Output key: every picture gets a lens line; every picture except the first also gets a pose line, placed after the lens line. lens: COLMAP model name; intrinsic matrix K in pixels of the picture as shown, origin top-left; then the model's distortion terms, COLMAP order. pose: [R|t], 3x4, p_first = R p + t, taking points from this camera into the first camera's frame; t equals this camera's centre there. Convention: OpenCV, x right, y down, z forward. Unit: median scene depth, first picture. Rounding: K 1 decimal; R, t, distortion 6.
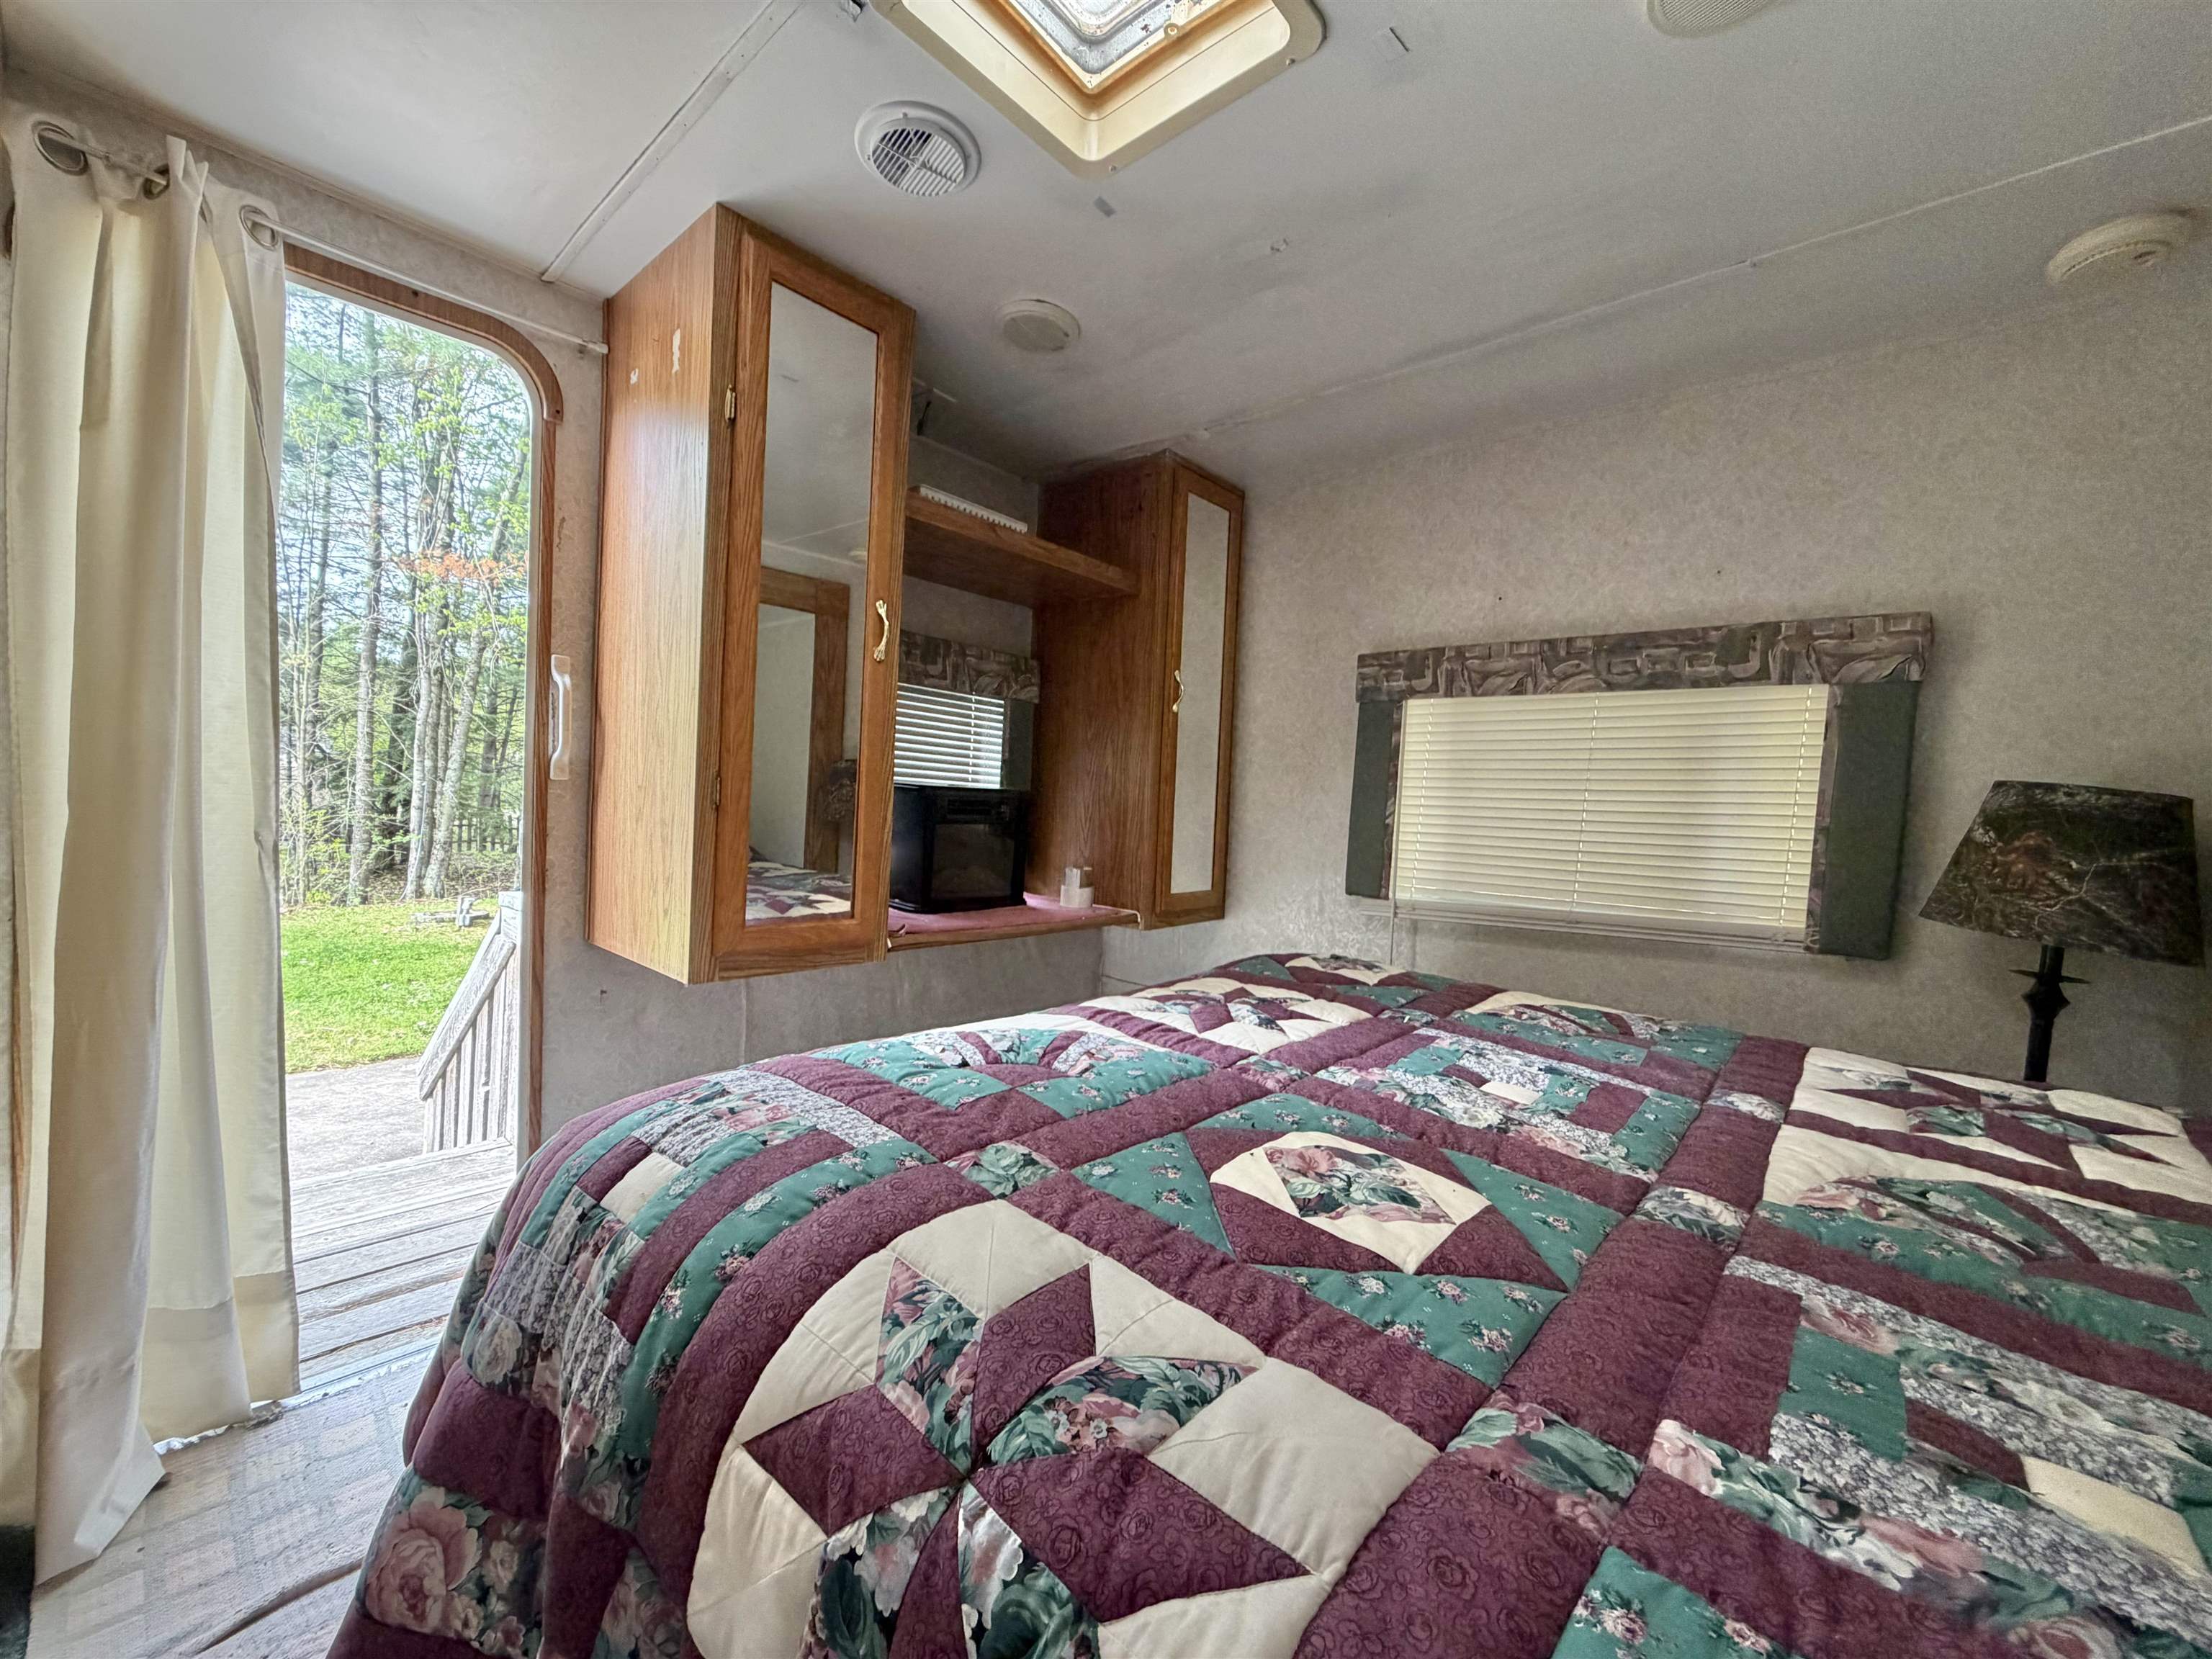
lens RADIAL K [[862.1, 0, 1095.6], [0, 862.1, 835.9], [0, 0, 1]] dist [-0.001274, -0.000023]
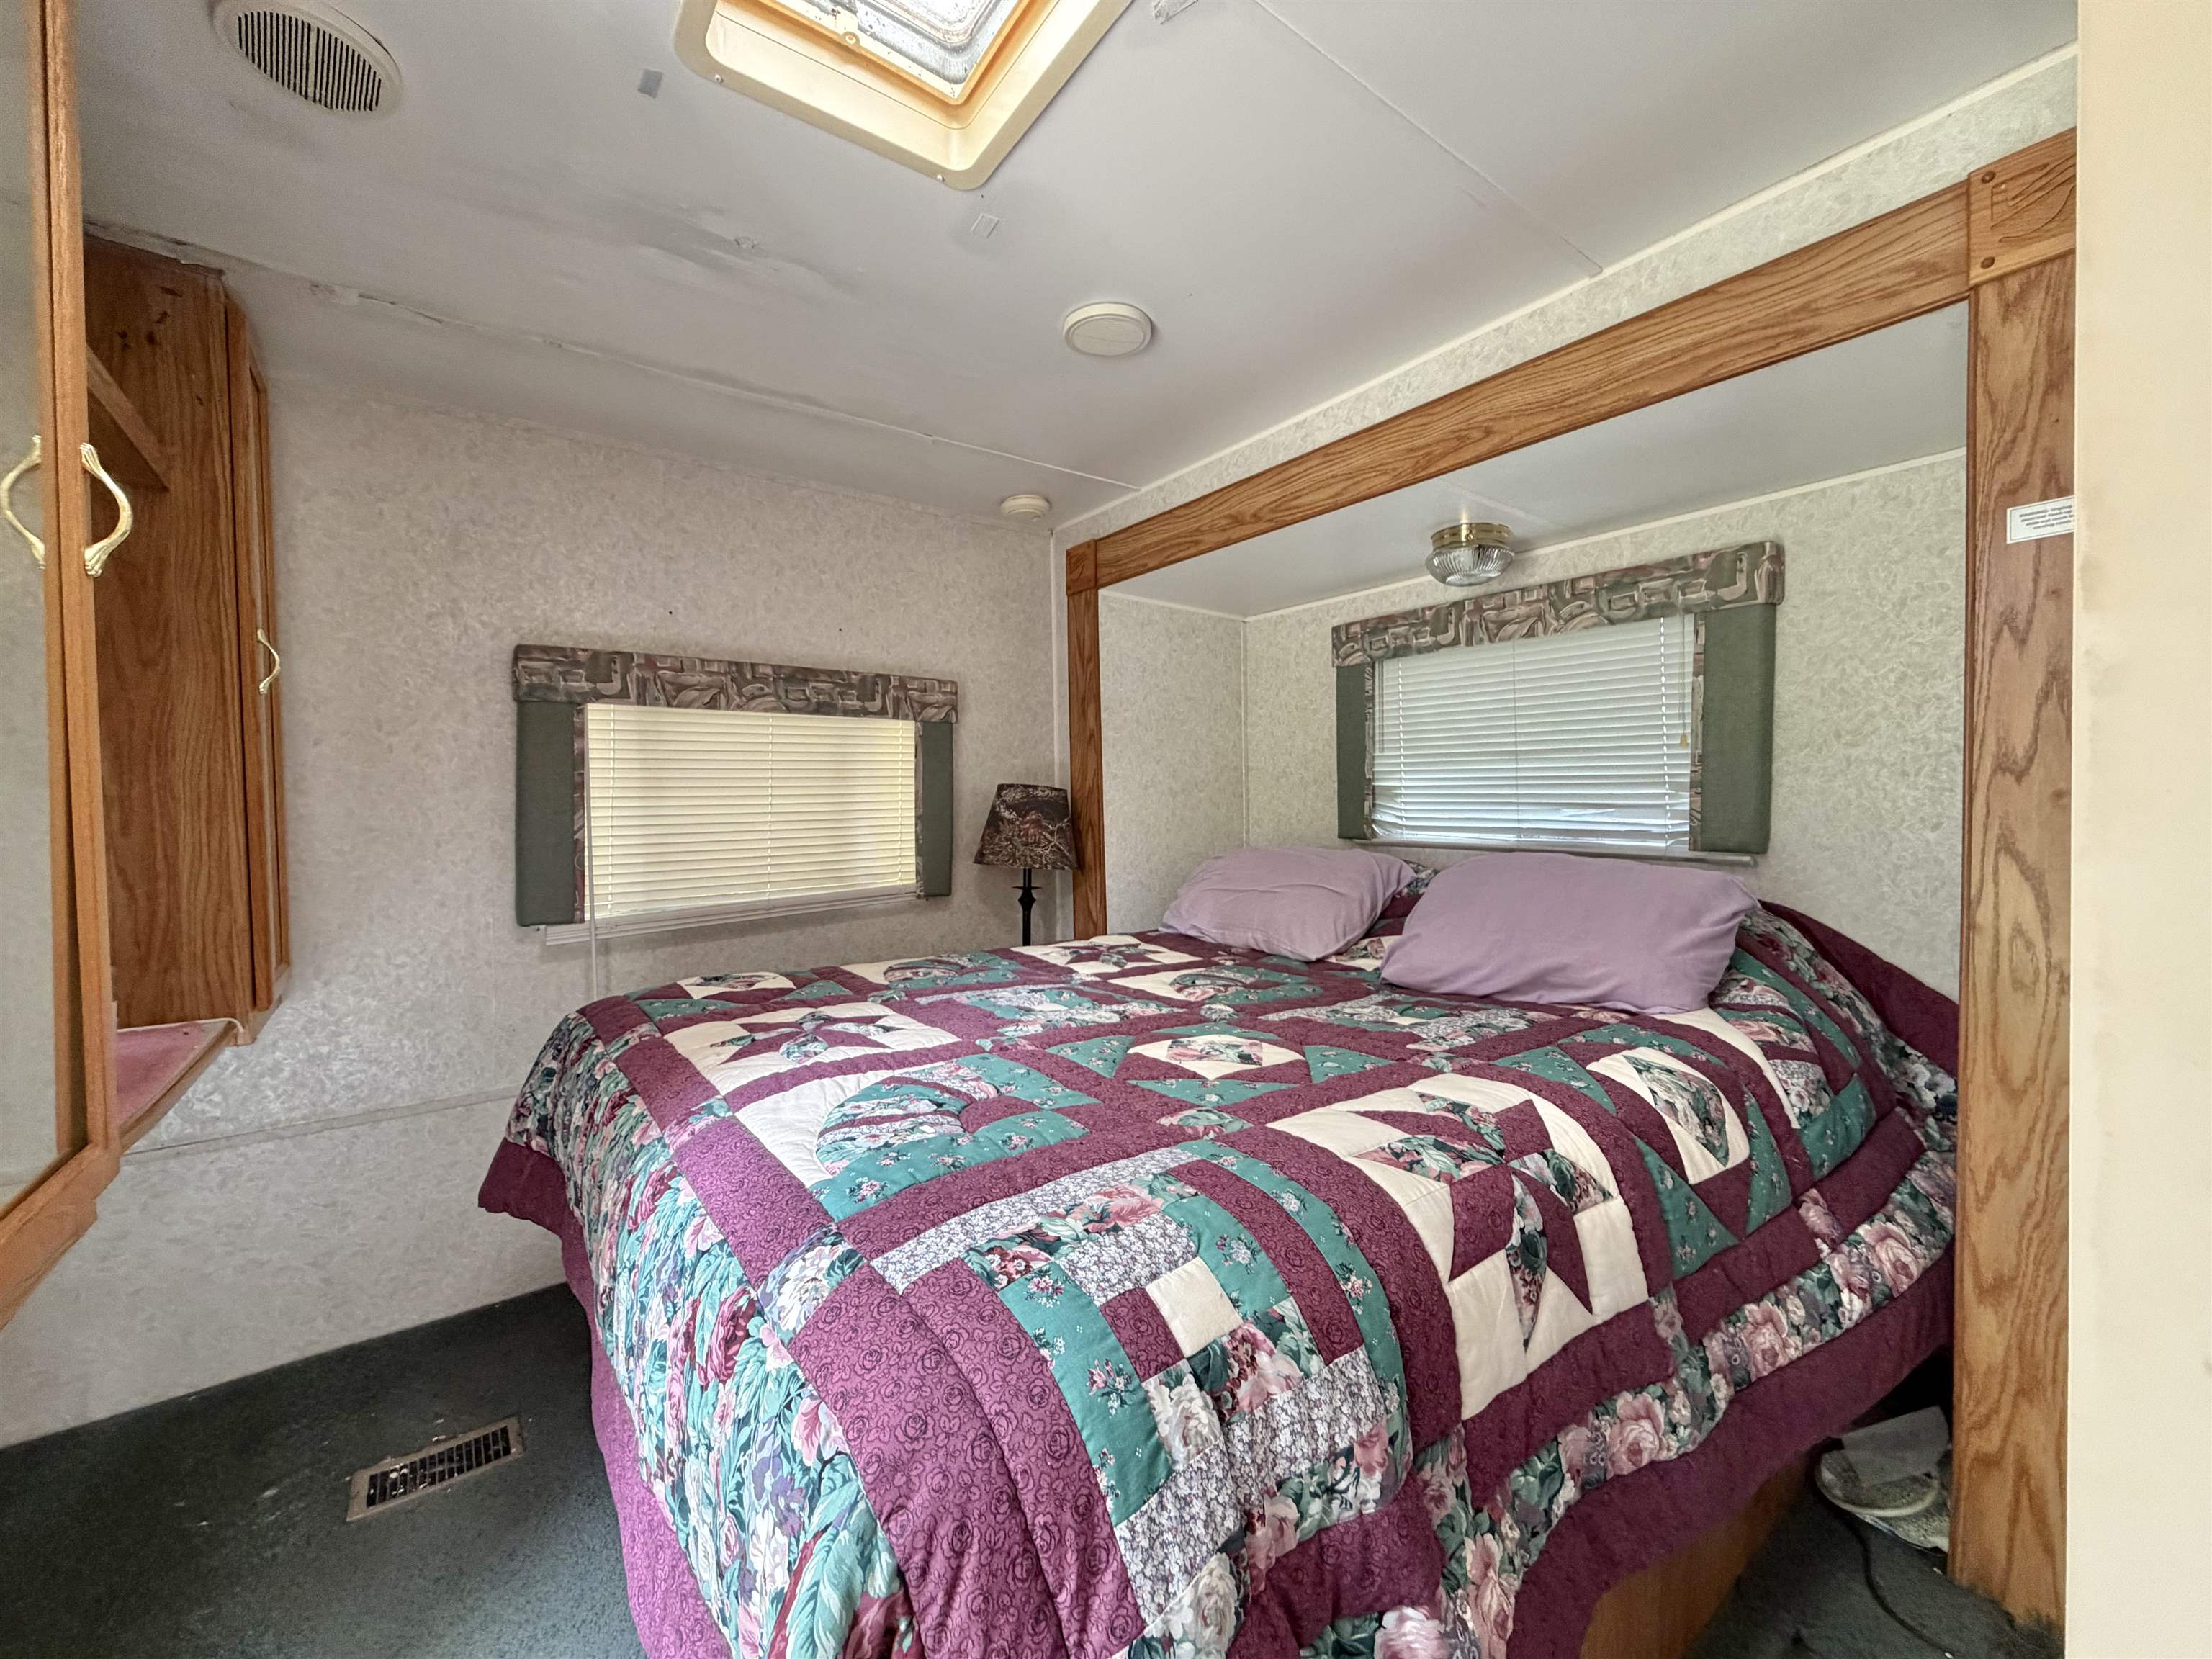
lens RADIAL K [[862.1, 0, 1095.6], [0, 862.1, 835.9], [0, 0, 1]] dist [-0.001274, -0.000023]
pose [[0.209863, -0.082179, 0.974271, -0.567107], [0.066995, 0.995328, 0.069524, -0.057770], [-0.975433, 0.050681, 0.214388, 0.366902]]
